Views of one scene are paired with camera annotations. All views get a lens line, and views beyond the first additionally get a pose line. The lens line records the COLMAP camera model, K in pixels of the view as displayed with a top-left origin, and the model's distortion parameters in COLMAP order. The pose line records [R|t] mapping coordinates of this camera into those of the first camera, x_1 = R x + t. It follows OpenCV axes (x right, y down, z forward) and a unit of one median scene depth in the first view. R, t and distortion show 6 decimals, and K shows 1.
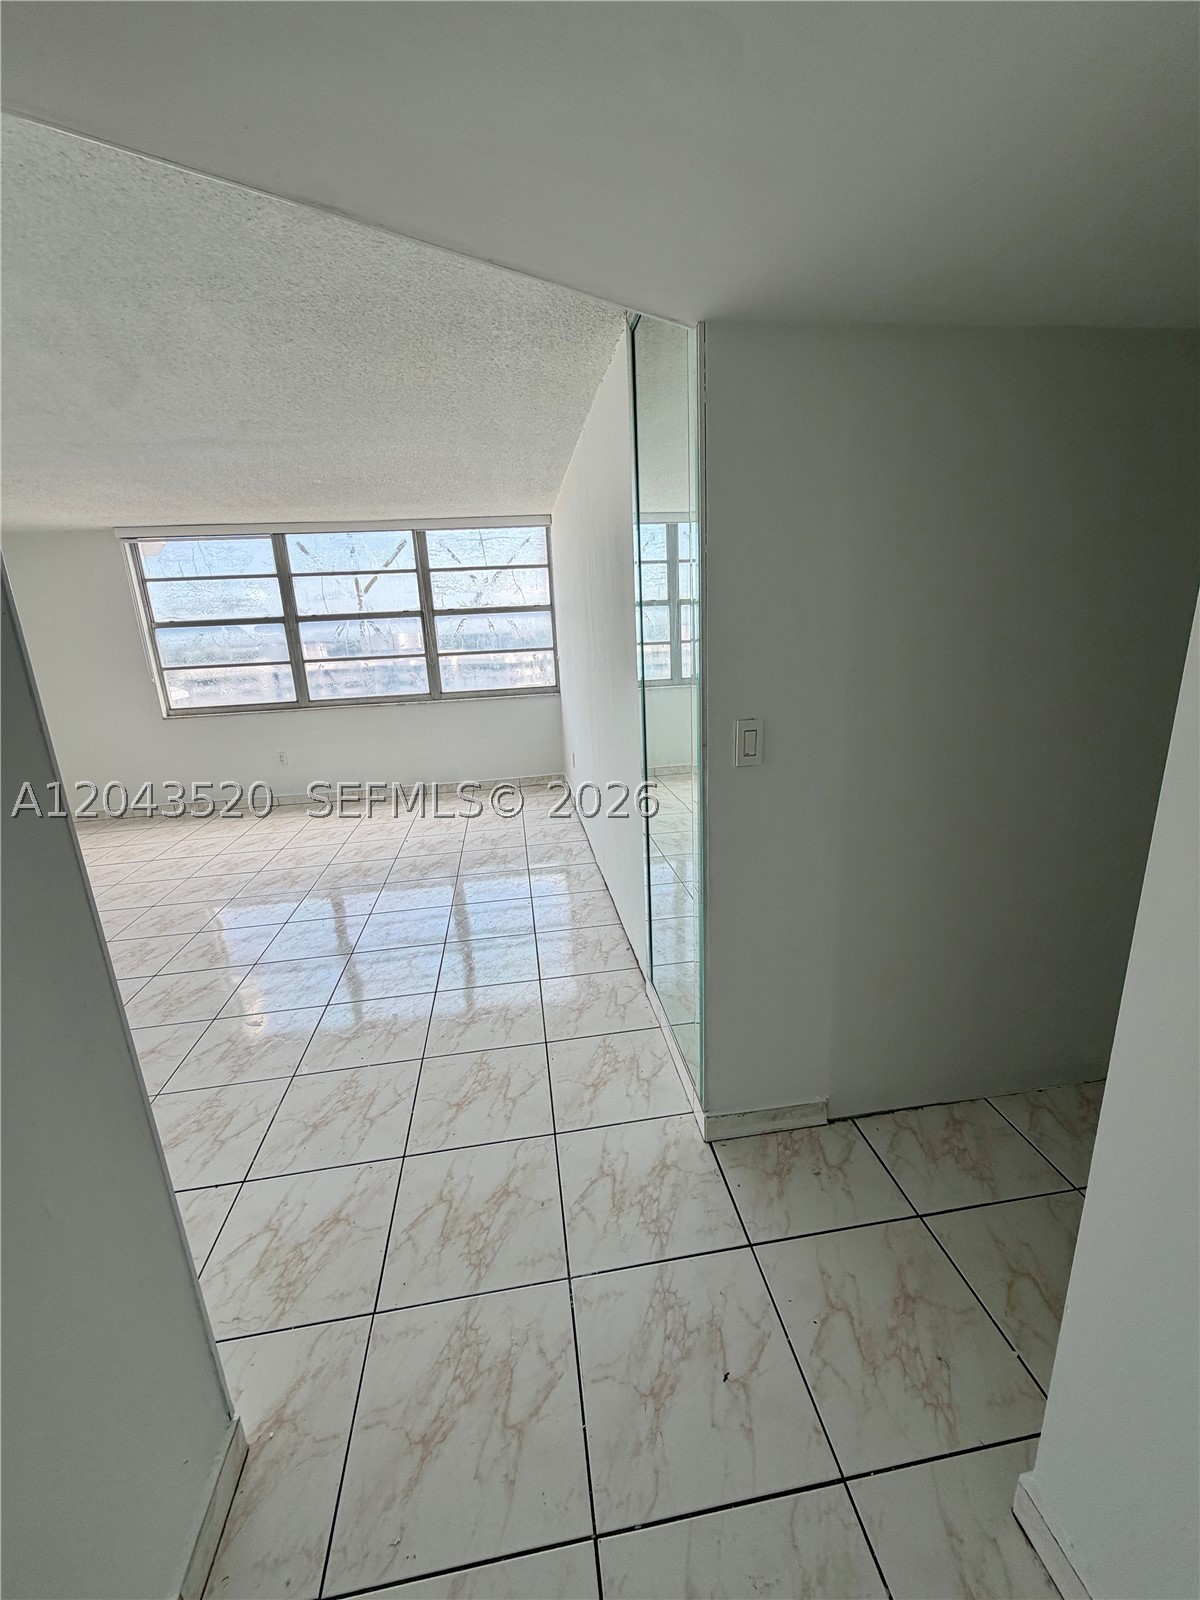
lens RADIAL K [[639.0, 0, 603.0], [0, 639.0, 789.6], [0, 0, 1]] dist [-0.005939, 0.000865]
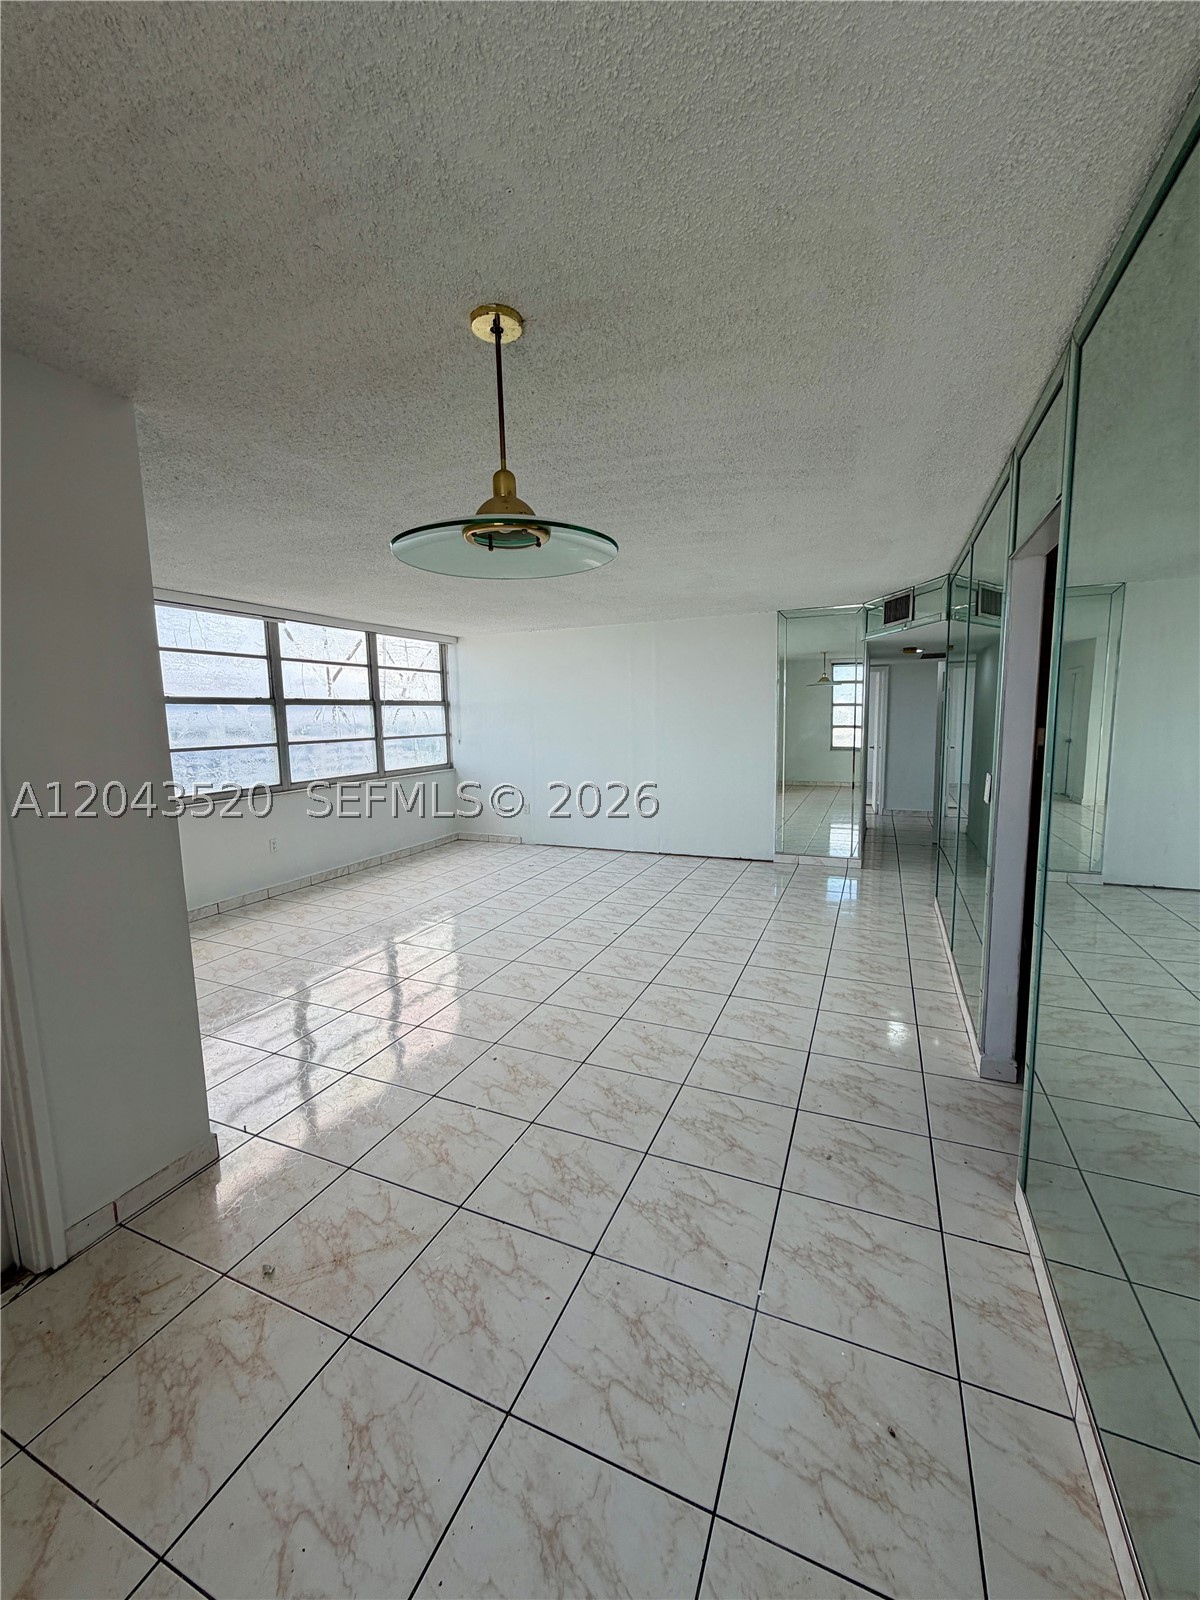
lens RADIAL K [[639.0, 0, 595.2], [0, 639.0, 796.5], [0, 0, 1]] dist [-0.005939, 0.000865]
pose [[0.534038, -0.074539, 0.842169, -1.066185], [0.218360, 0.974470, -0.052218, 0.033411], [-0.816776, 0.211783, 0.536680, 0.105068]]
